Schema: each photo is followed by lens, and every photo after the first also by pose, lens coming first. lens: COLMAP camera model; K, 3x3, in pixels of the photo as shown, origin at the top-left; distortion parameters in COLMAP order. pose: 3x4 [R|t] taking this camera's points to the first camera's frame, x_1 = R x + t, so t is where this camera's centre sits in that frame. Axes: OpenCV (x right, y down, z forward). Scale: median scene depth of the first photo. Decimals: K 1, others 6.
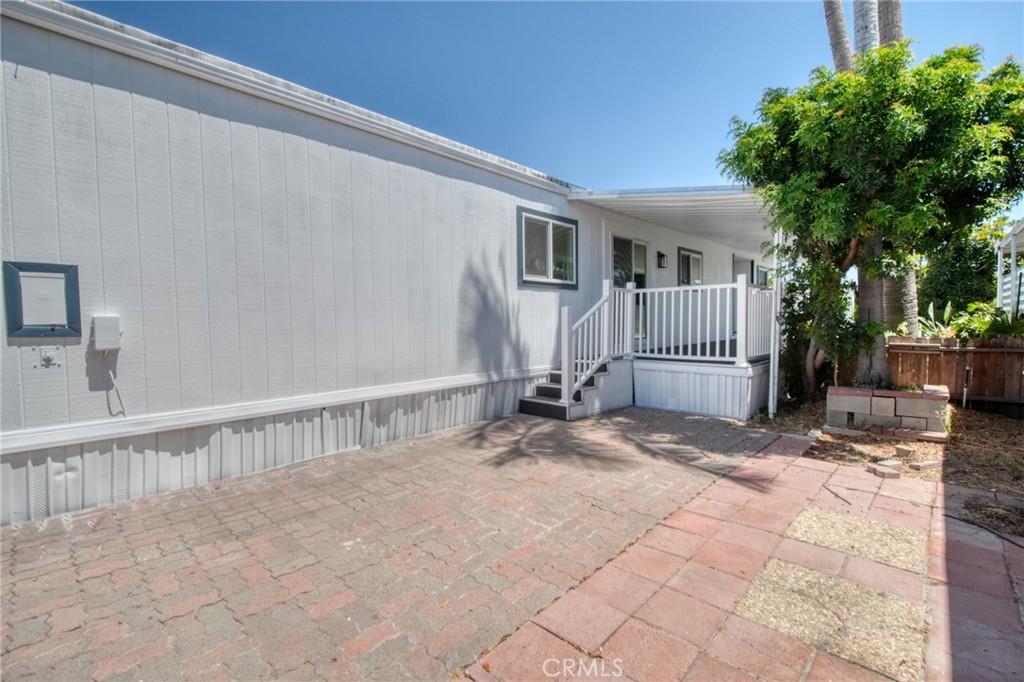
lens RADIAL K [[458.8, 0, 512.0], [0, 458.8, 341.0], [0, 0, 1]] dist [-0.001317, -0.000030]
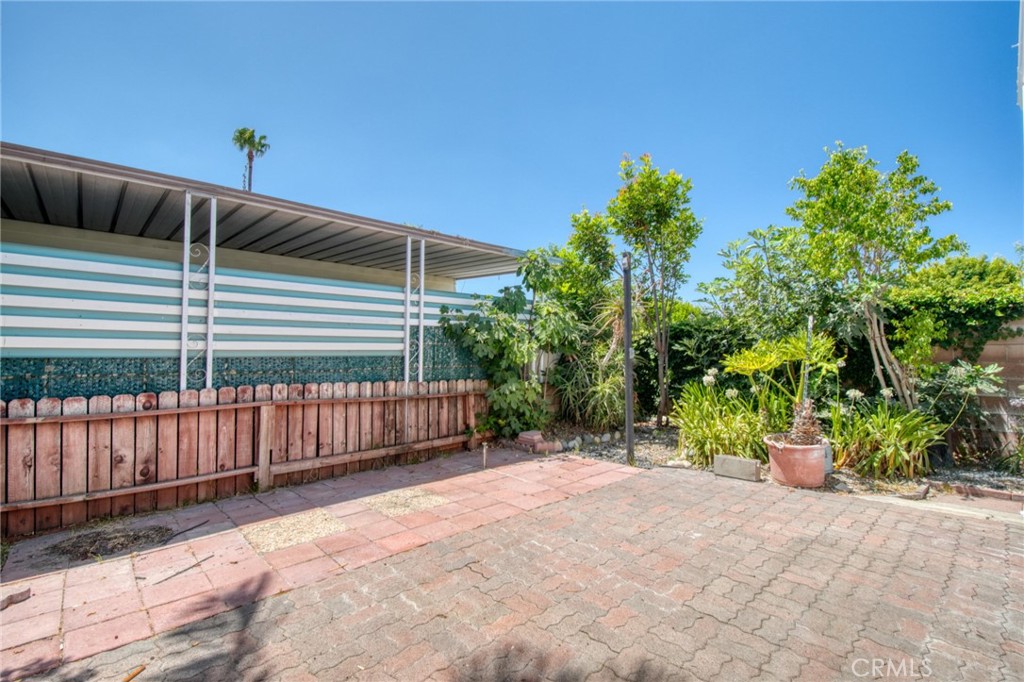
lens RADIAL K [[458.8, 0, 512.0], [0, 458.8, 341.0], [0, 0, 1]] dist [-0.001317, -0.000030]
pose [[-0.997690, 0.021391, 0.064483, 0.046792], [0.022731, 0.999539, 0.020117, -0.108201], [-0.064023, 0.021537, -0.997716, 2.071776]]
